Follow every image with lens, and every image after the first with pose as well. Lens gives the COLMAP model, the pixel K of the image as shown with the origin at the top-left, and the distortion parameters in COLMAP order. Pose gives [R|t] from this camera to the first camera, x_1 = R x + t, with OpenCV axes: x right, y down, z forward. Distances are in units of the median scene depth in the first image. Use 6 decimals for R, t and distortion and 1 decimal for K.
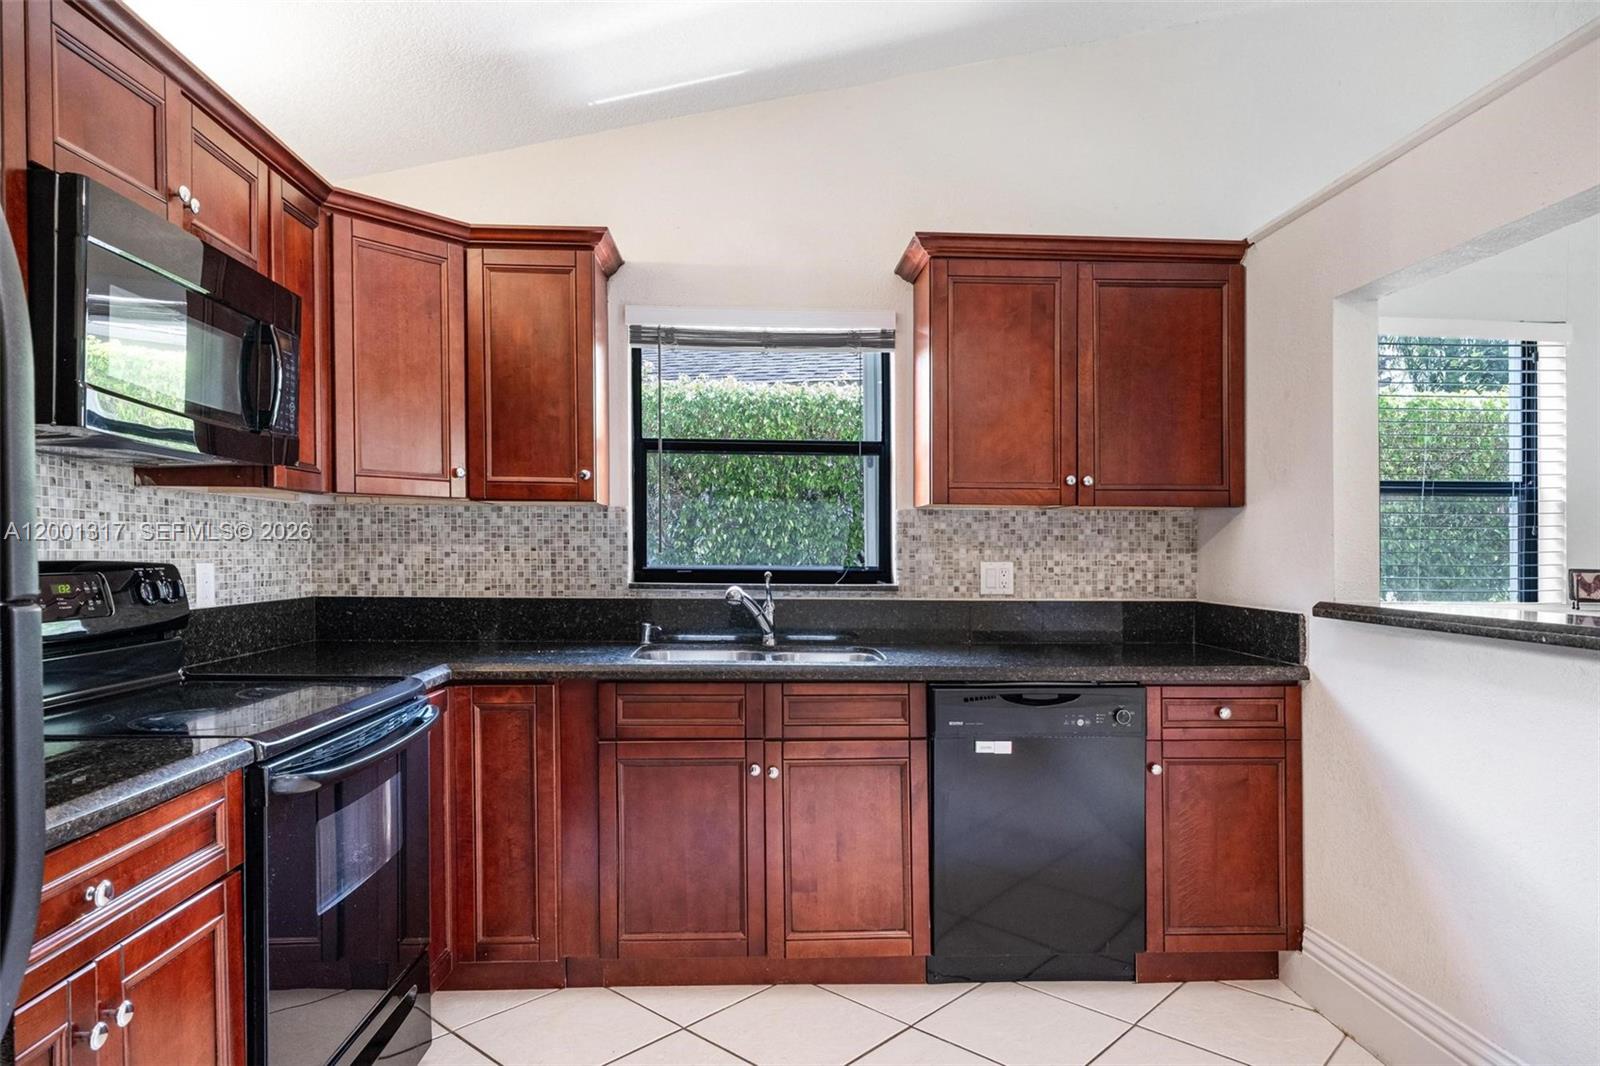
lens RADIAL K [[937.8, 0, 777.6], [0, 937.8, 541.6], [0, 0, 1]] dist [0.016011, 0.000036]
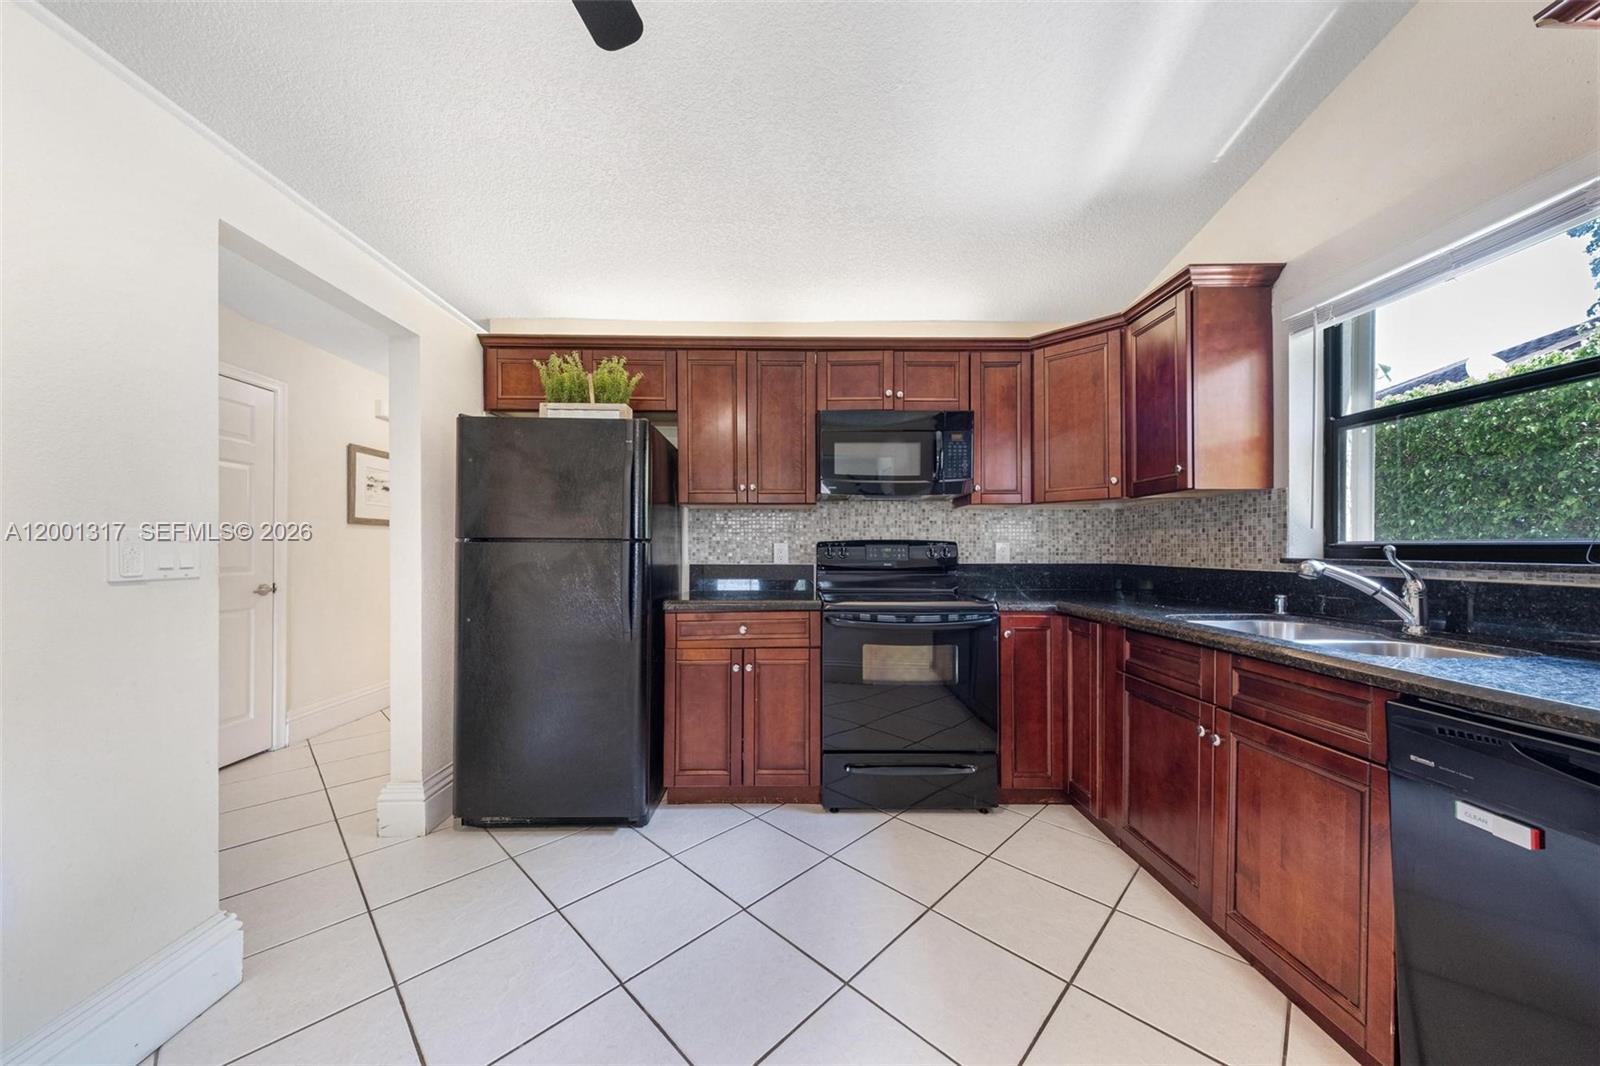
lens RADIAL K [[537.1, 0, 794.7], [0, 537.1, 547.0], [0, 0, 1]] dist [0.000820, 0.000010]
pose [[-0.036215, -0.009773, -0.999296, 0.480593], [0.008375, 0.999914, -0.010083, 0.033060], [0.999309, -0.008734, -0.036130, 0.461339]]
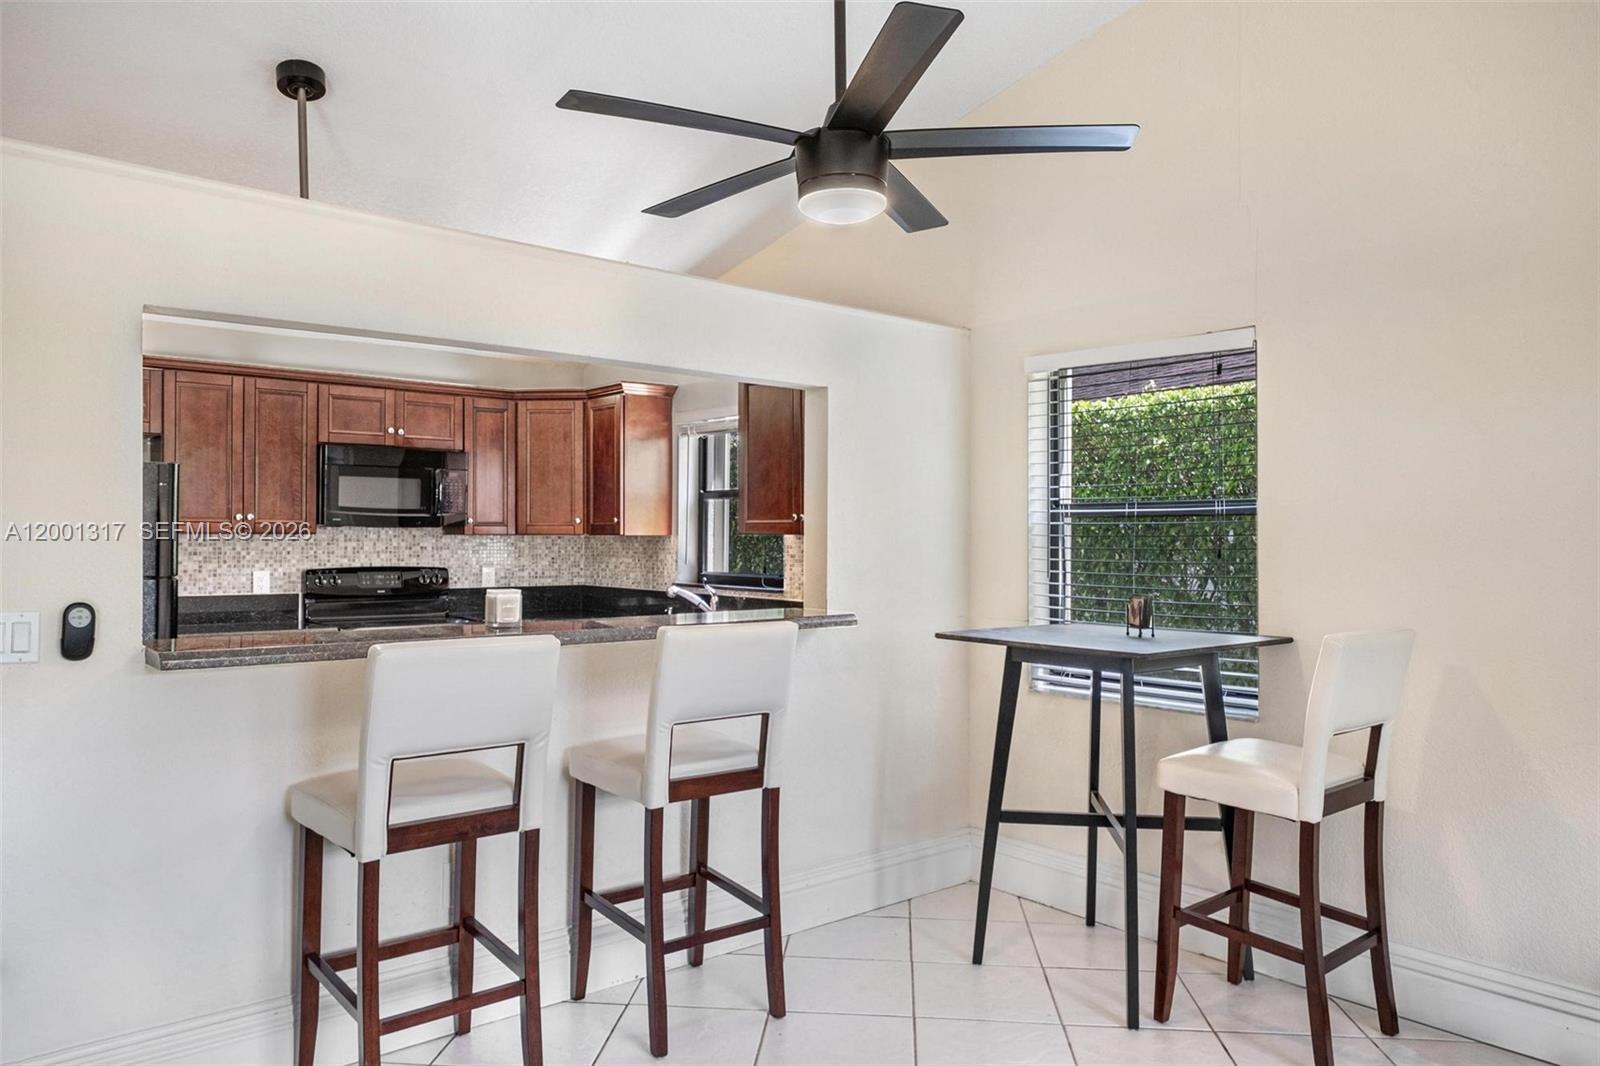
lens RADIAL K [[1072.2, 0, 762.6], [0, 1072.2, 533.4], [0, 0, 1]] dist [0.000582, 0.000351]
pose [[0.584424, -0.009455, -0.811394, 1.433047], [0.007460, 0.999952, -0.006279, -0.028101], [0.811414, -0.002383, 0.584466, 0.043450]]
